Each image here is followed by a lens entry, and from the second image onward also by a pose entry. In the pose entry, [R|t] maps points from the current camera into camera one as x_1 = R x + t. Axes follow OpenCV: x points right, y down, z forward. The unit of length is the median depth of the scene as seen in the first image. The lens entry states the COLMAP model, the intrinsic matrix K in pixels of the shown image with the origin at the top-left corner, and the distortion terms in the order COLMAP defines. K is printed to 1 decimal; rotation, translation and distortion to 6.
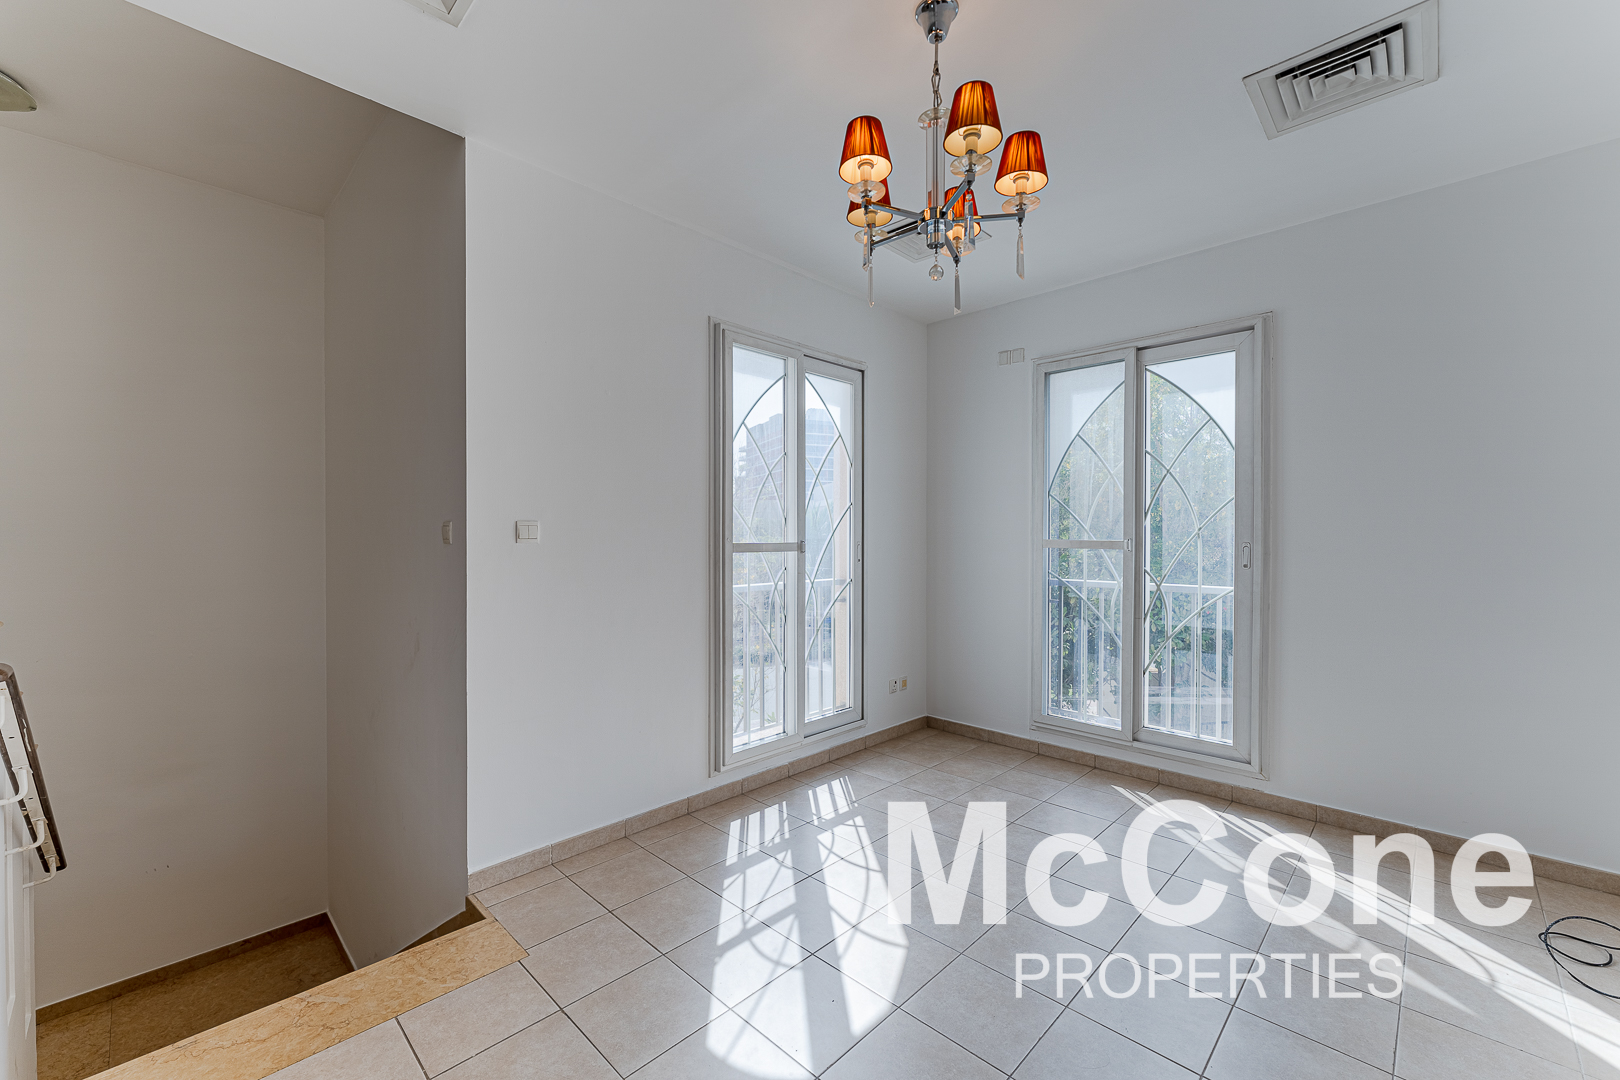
lens RADIAL K [[656.2, 0, 796.0], [0, 656.2, 538.3], [0, 0, 1]] dist [-0.002093, 0.000196]
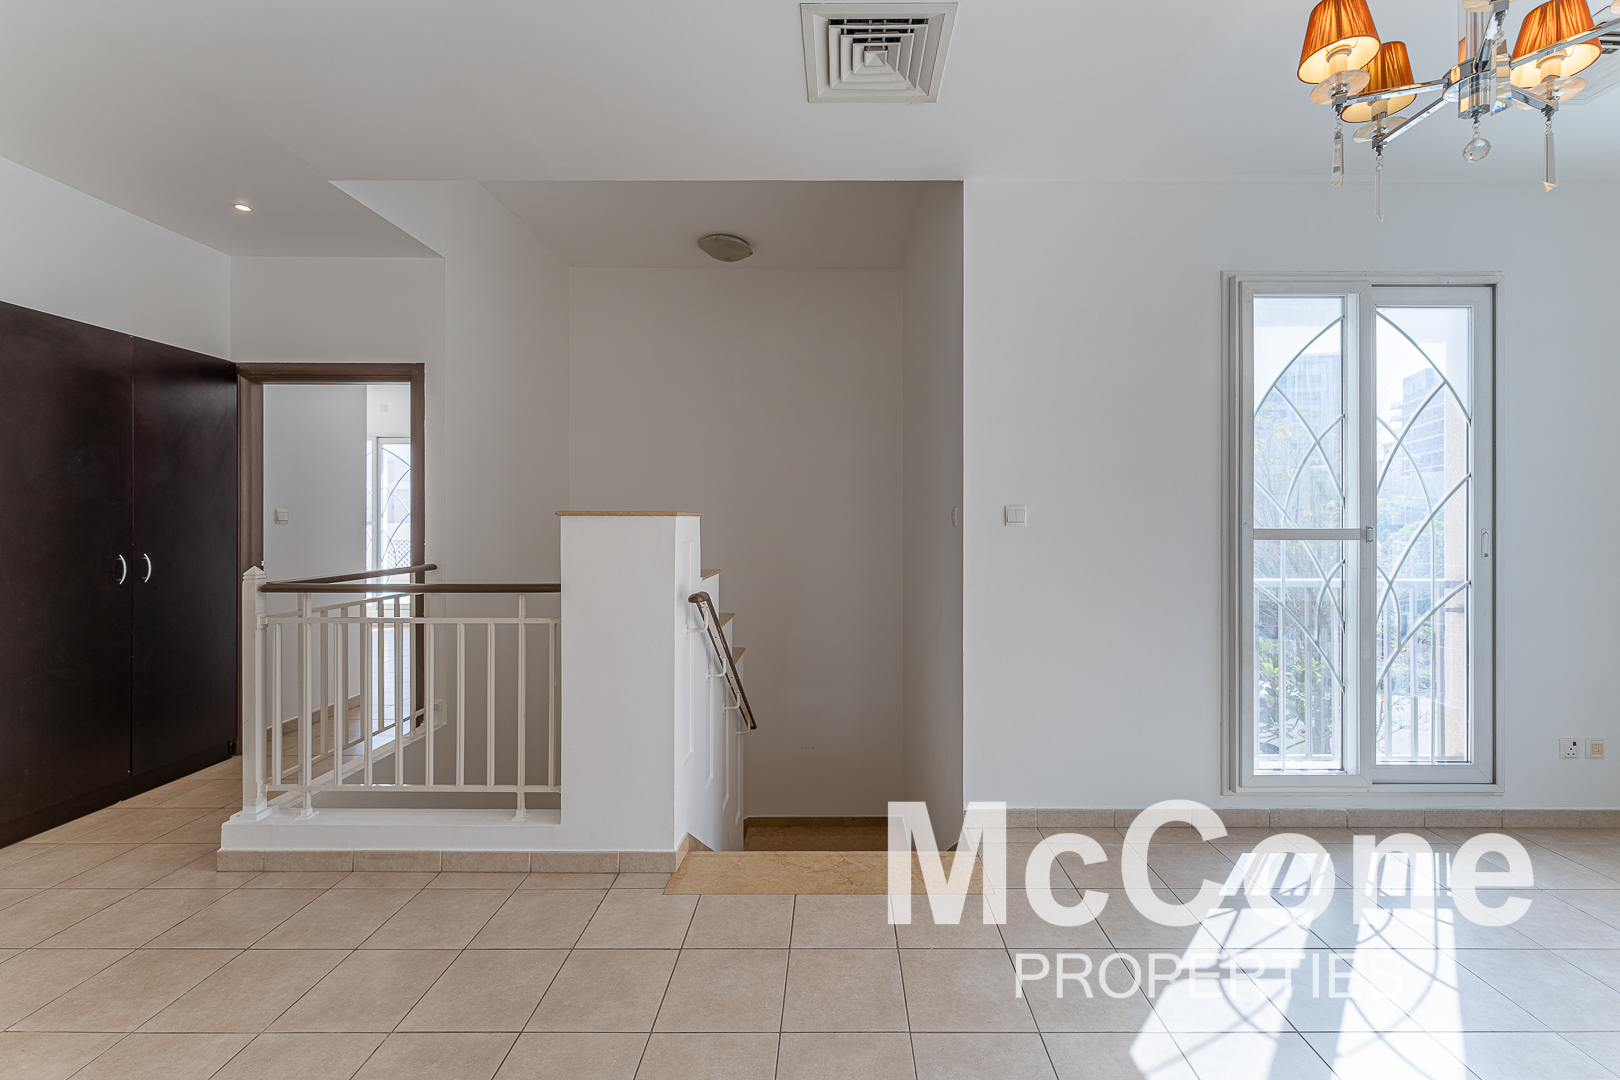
lens RADIAL K [[656.2, 0, 820.2], [0, 656.2, 517.8], [0, 0, 1]] dist [-0.002093, 0.000196]
pose [[0.697596, -0.000014, -0.716491, 0.115868], [-0.004074, 0.999984, -0.003986, -0.000887], [0.716479, 0.005699, 0.697585, 0.000335]]
